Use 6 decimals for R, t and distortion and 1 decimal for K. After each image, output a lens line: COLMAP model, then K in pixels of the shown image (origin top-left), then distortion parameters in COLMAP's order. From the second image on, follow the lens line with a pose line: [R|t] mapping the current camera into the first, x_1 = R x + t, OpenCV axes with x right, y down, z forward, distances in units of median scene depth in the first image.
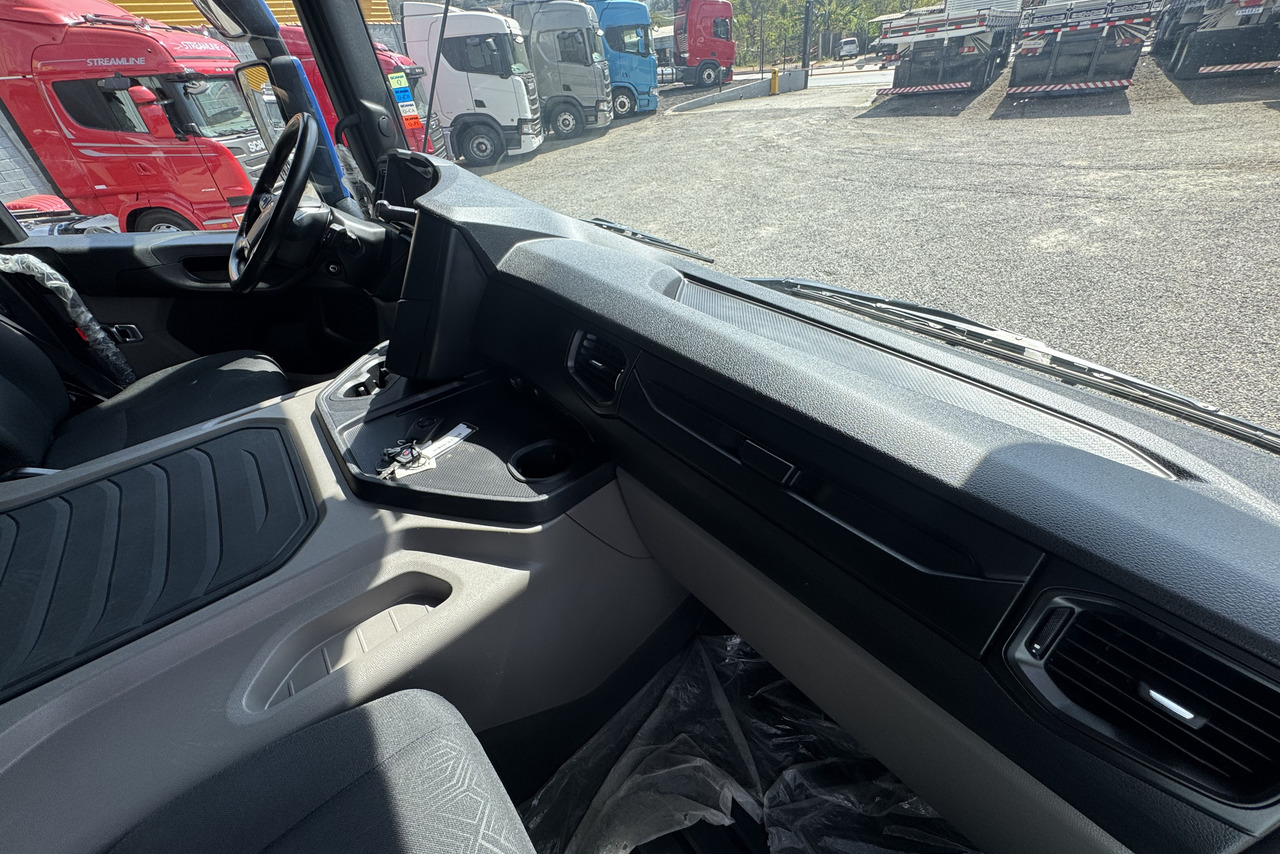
lens RADIAL K [[521.6, 0, 640.8], [0, 521.6, 428.1], [0, 0, 1]] dist [-0.001414, -0.000061]
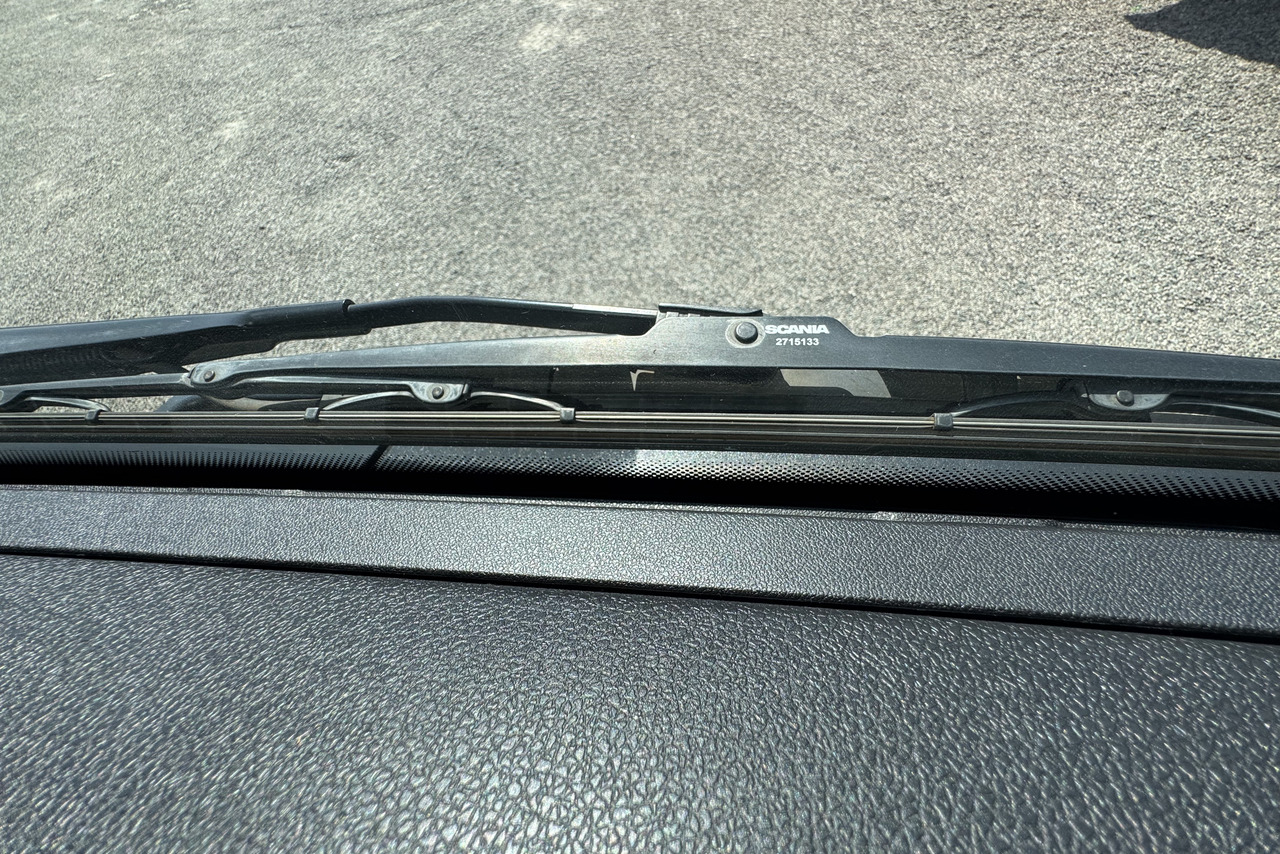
lens RADIAL K [[521.6, 0, 640.1], [0, 521.6, 425.8], [0, 0, 1]] dist [-0.001414, -0.000061]
pose [[0.670845, -0.590050, 0.449230, 0.073315], [0.479842, 0.807227, 0.343709, -0.031750], [-0.565436, -0.015016, 0.824655, 0.108660]]
